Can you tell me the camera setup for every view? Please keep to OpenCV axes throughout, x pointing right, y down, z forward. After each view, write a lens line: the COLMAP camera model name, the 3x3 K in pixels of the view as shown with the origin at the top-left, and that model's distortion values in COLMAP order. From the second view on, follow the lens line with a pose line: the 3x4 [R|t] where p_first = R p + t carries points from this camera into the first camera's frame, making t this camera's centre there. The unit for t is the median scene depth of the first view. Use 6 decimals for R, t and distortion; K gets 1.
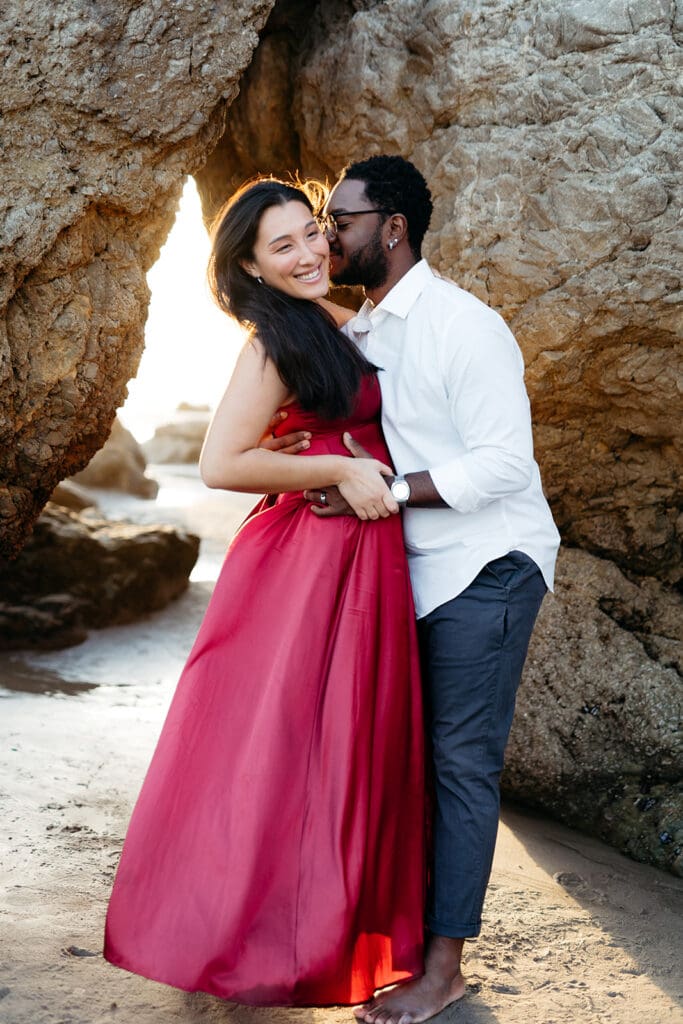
lens RADIAL K [[1577.4, 0, 277.8], [0, 1577.4, 508.0], [0, 0, 1]] dist [-0.000439, 0.017316]
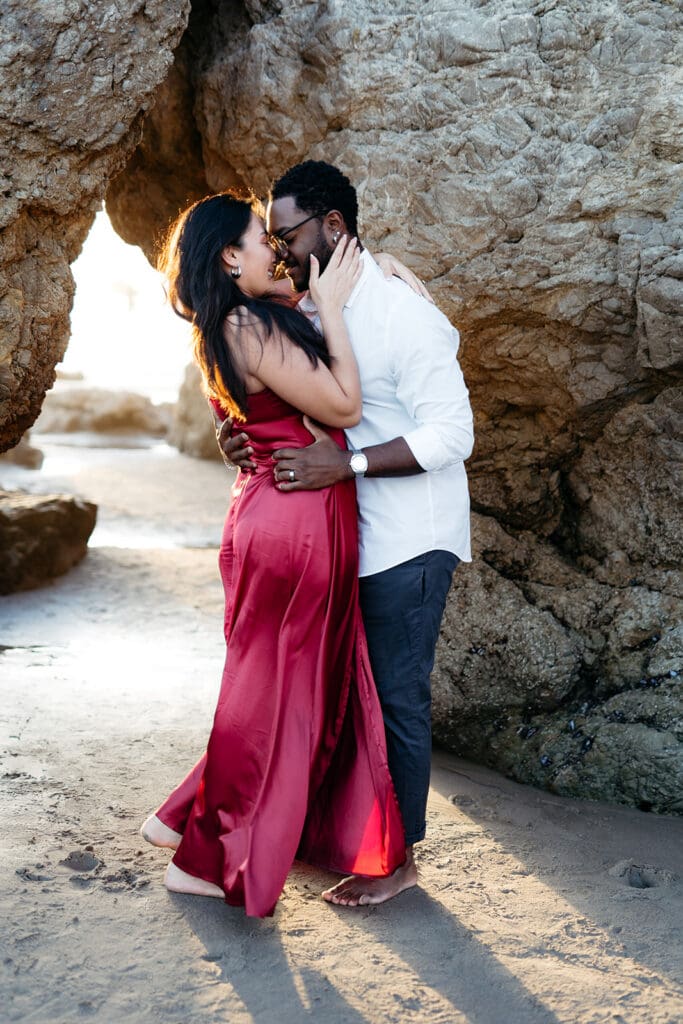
lens RADIAL K [[1577.4, 0, 277.8], [0, 1577.4, 508.0], [0, 0, 1]] dist [-0.000439, 0.017316]
pose [[0.996187, -0.026250, 0.083197, -0.037146], [0.024294, 0.999406, 0.024436, -0.004521], [-0.083789, -0.022322, 0.996233, -0.113448]]
